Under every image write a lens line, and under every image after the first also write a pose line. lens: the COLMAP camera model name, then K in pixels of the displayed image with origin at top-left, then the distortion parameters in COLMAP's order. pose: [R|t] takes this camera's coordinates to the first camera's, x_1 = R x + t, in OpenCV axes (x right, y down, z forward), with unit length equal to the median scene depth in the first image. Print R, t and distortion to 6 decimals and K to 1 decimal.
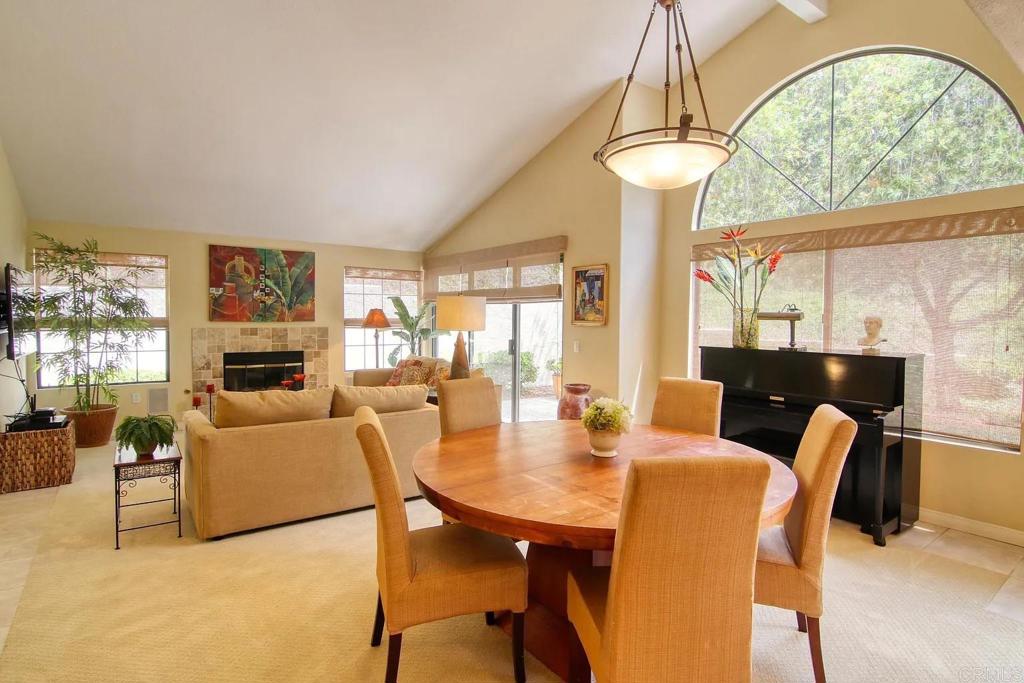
lens RADIAL K [[529.5, 0, 532.8], [0, 529.5, 330.9], [0, 0, 1]] dist [-0.031062, -0.000190]
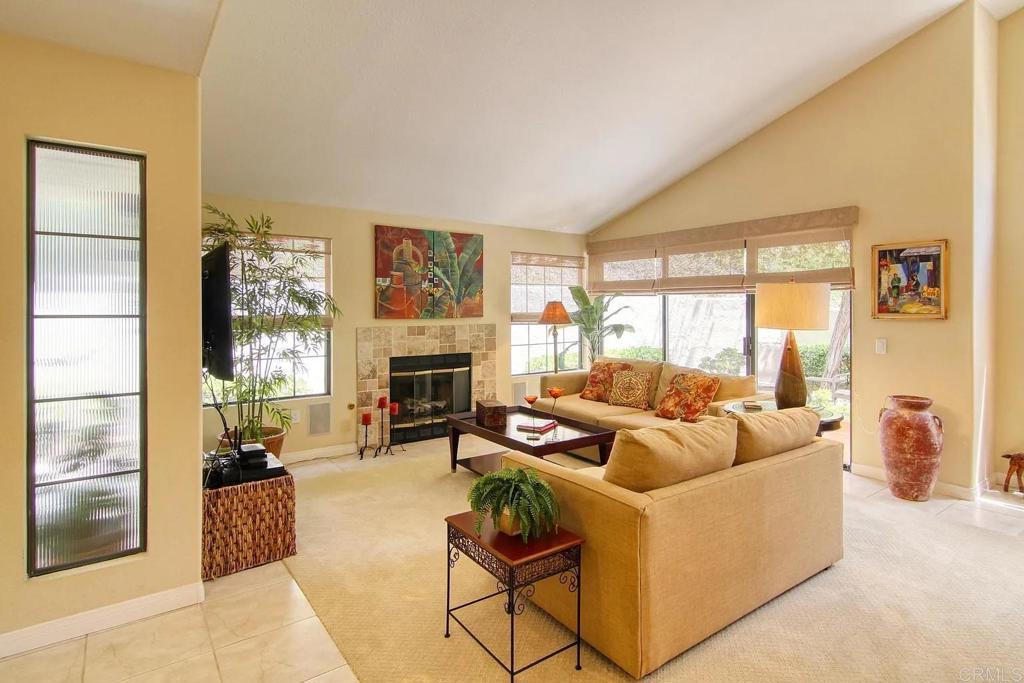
lens RADIAL K [[528.4, 0, 528.3], [0, 528.4, 310.0], [0, 0, 1]] dist [0.004986, 0.000156]
pose [[0.999852, -0.011715, -0.012573, -0.360500], [0.011429, 0.999679, -0.022616, -0.010708], [0.012833, 0.022469, 0.999665, 0.174847]]
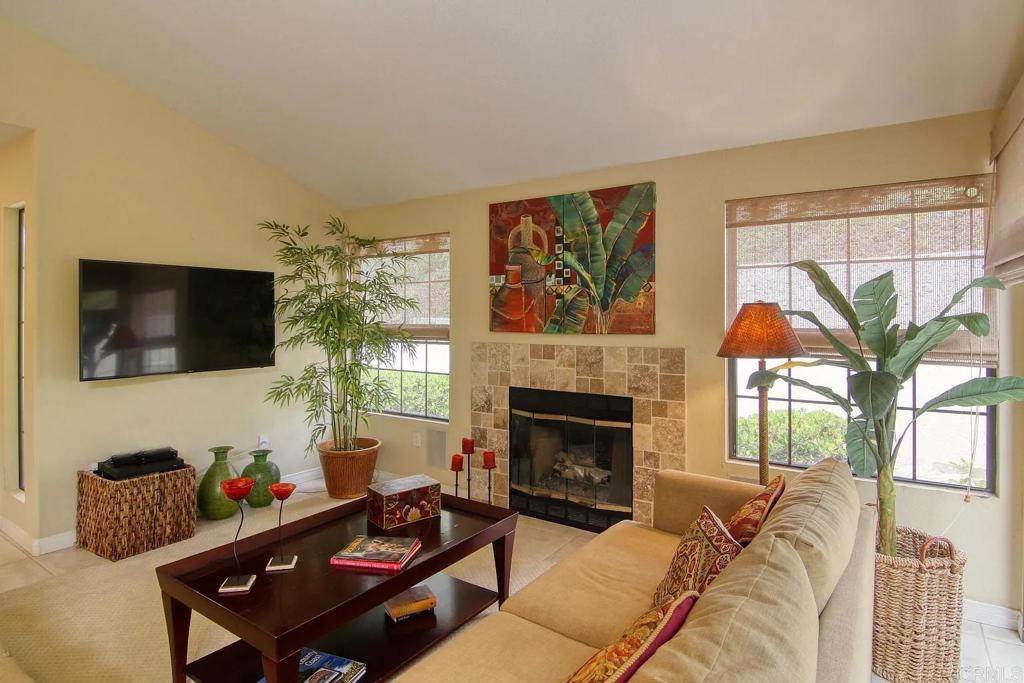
lens RADIAL K [[549.7, 0, 517.7], [0, 549.7, 314.6], [0, 0, 1]] dist [0.003782, -0.000590]
pose [[0.334005, -0.013062, -0.942481, -0.011651], [-0.021713, 0.999532, -0.021548, -0.024677], [0.942321, 0.027661, 0.333565, 0.798749]]
